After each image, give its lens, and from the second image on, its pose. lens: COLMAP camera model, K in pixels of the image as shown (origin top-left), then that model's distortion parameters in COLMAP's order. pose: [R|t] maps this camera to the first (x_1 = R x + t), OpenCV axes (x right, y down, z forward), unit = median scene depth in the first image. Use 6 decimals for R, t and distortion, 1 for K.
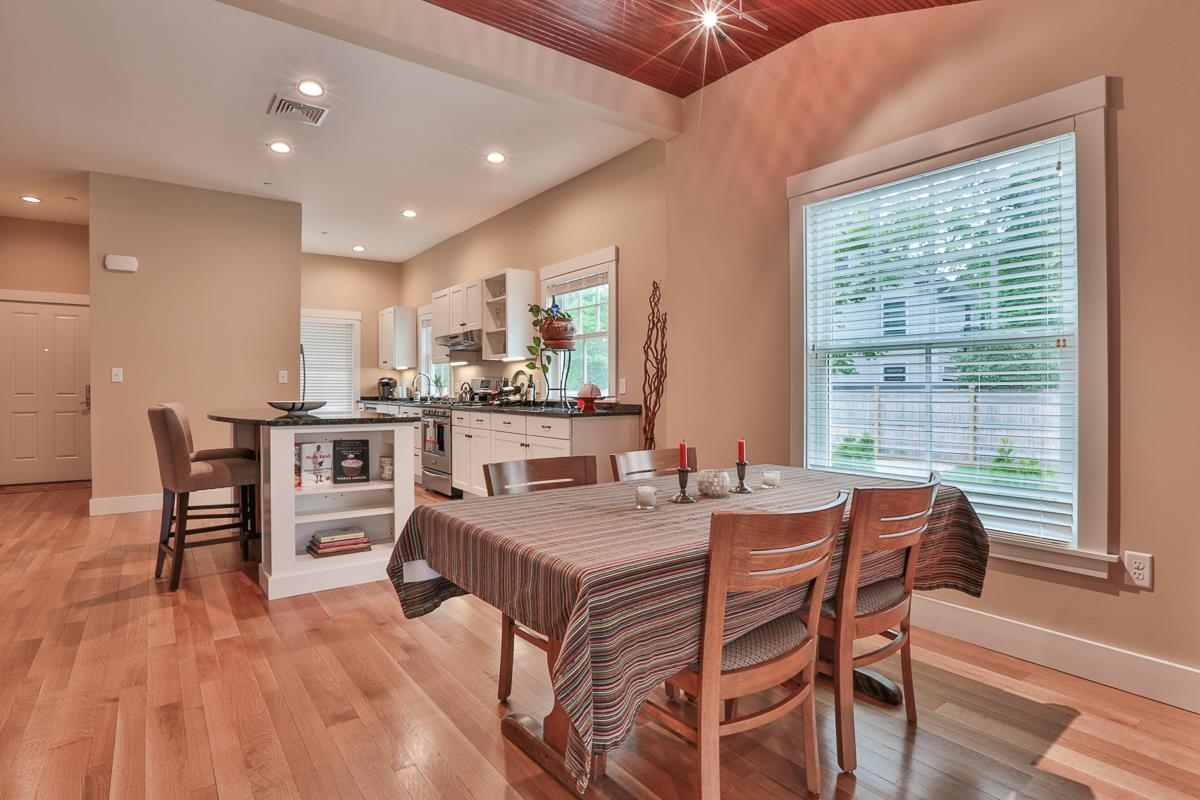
lens RADIAL K [[622.0, 0, 602.6], [0, 622.0, 388.0], [0, 0, 1]] dist [-0.000524, 0.000146]
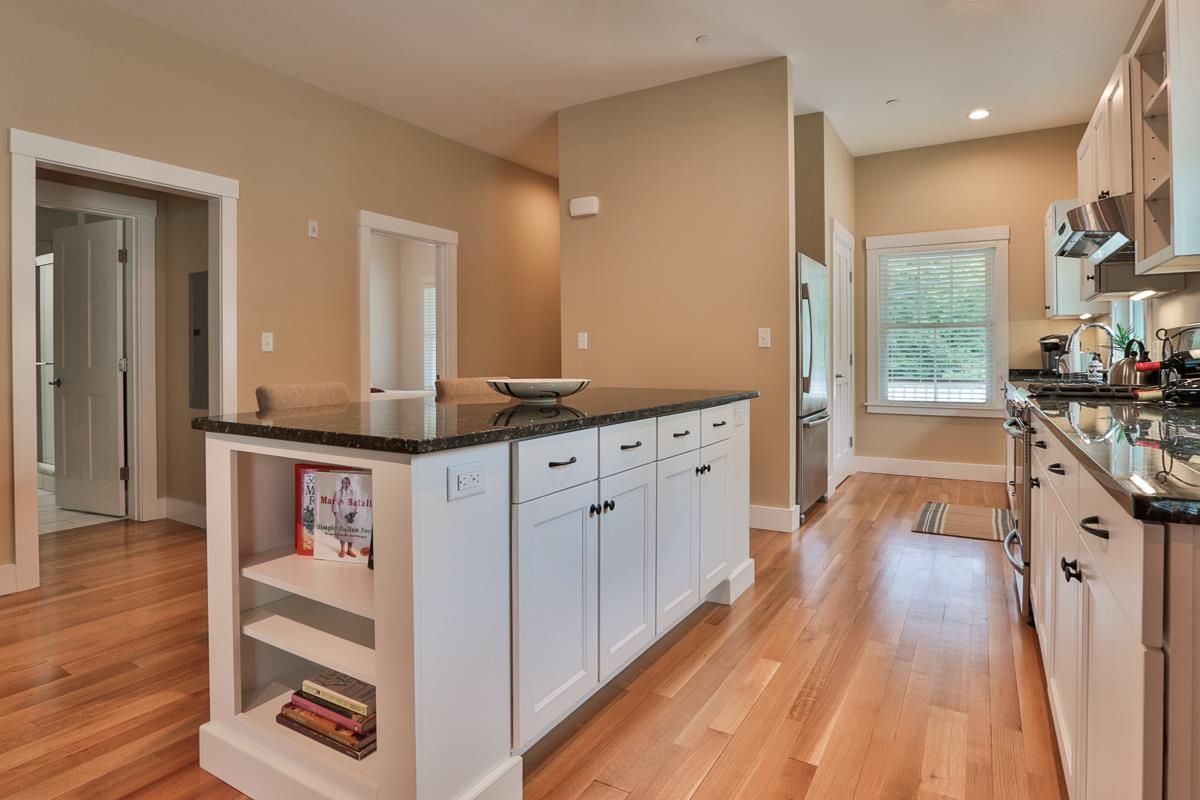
lens RADIAL K [[657.5, 0, 600.6], [0, 657.5, 364.4], [0, 0, 1]] dist [-0.002243, -0.000205]
pose [[0.392508, 0.006759, -0.919724, 0.044355], [0.004177, 0.999950, 0.009131, 0.002653], [0.919739, -0.007426, 0.392460, 0.621772]]
